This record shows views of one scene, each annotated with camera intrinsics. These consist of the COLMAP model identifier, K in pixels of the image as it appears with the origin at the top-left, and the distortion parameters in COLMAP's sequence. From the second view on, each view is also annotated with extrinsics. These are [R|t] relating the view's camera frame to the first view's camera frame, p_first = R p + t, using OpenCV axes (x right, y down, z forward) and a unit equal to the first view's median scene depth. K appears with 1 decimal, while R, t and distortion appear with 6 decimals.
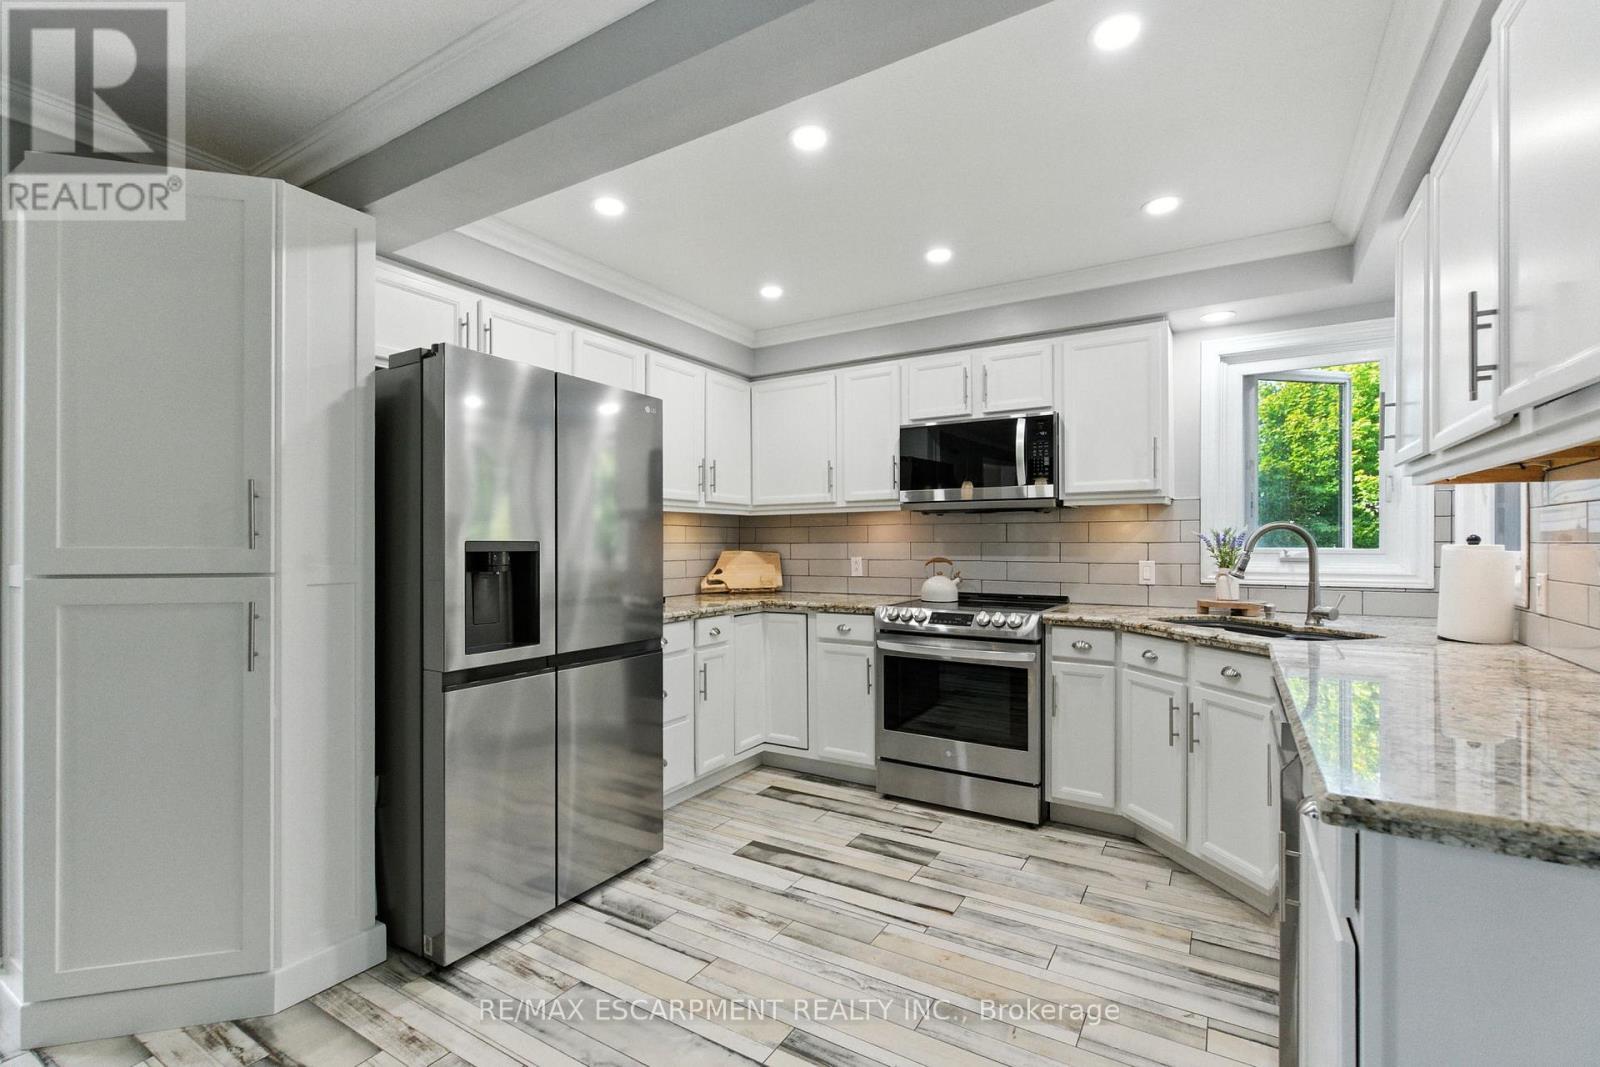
lens RADIAL K [[719.3, 0, 788.5], [0, 719.3, 542.6], [0, 0, 1]] dist [0.000177, -0.000231]
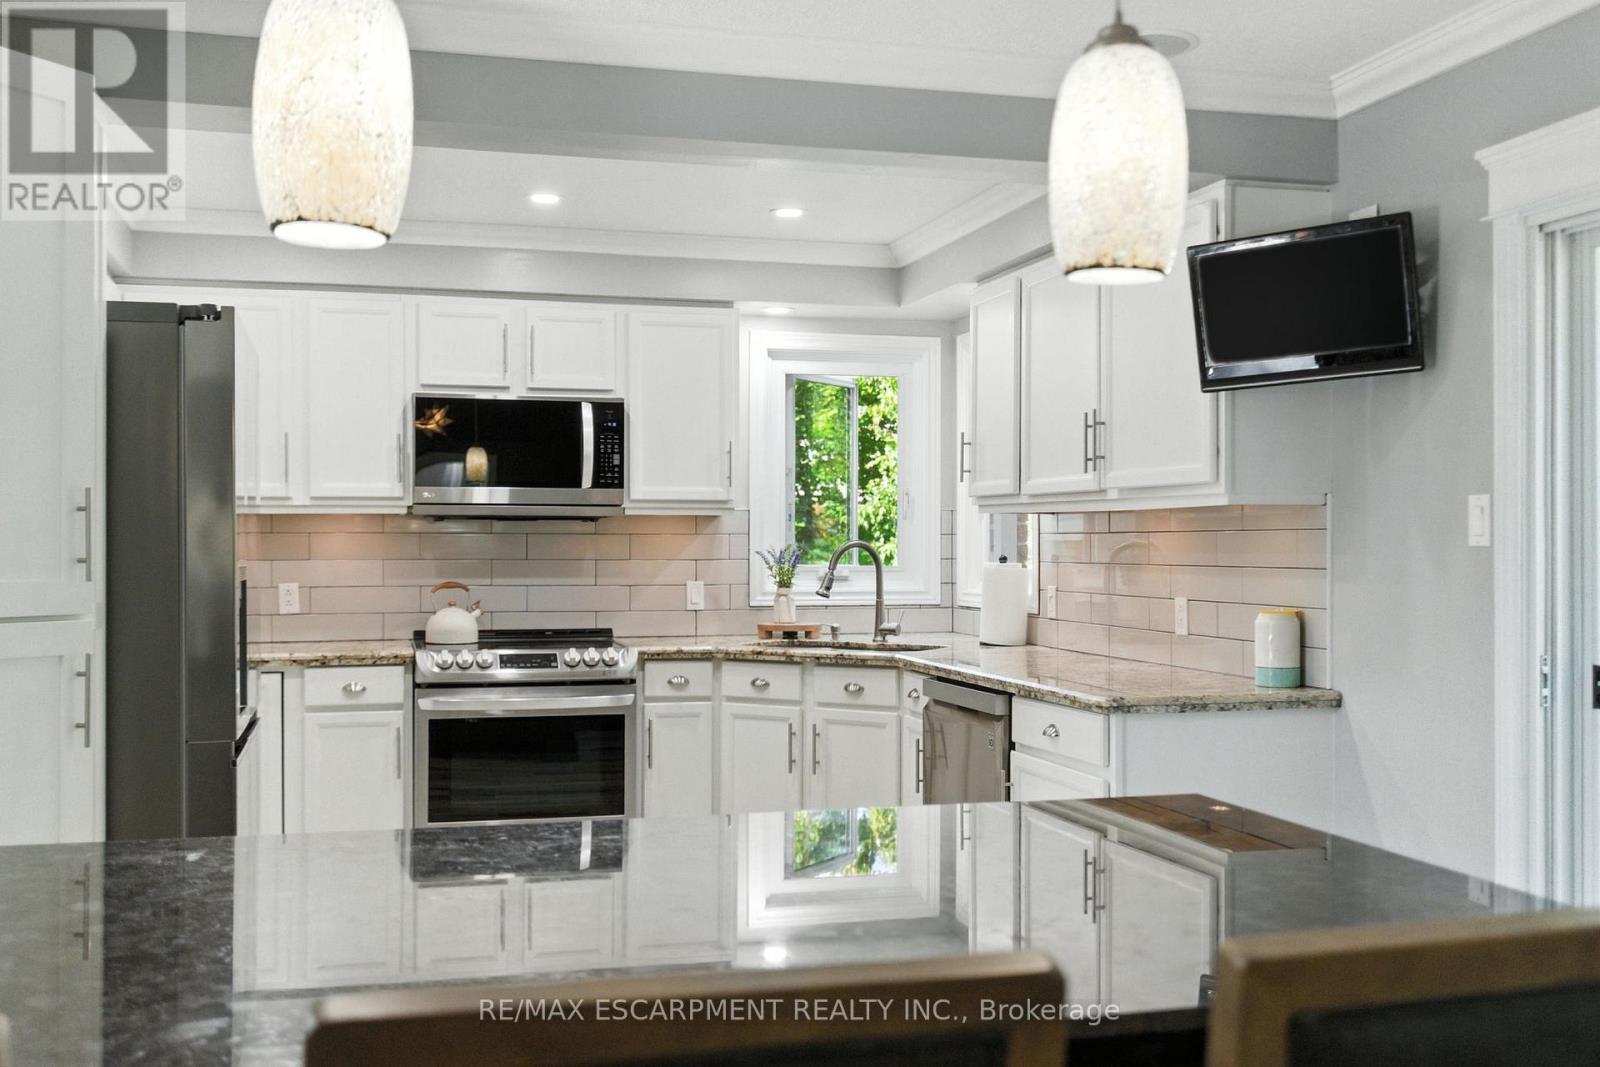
lens RADIAL K [[1546.7, 0, 798.0], [0, 1546.7, 552.6], [0, 0, 1]] dist [0.001432, 0.006200]
pose [[0.682262, -0.001535, 0.731106, -0.803982], [-0.000719, 0.999996, 0.002770, -0.014724], [-0.731107, -0.002415, 0.682259, -0.344111]]
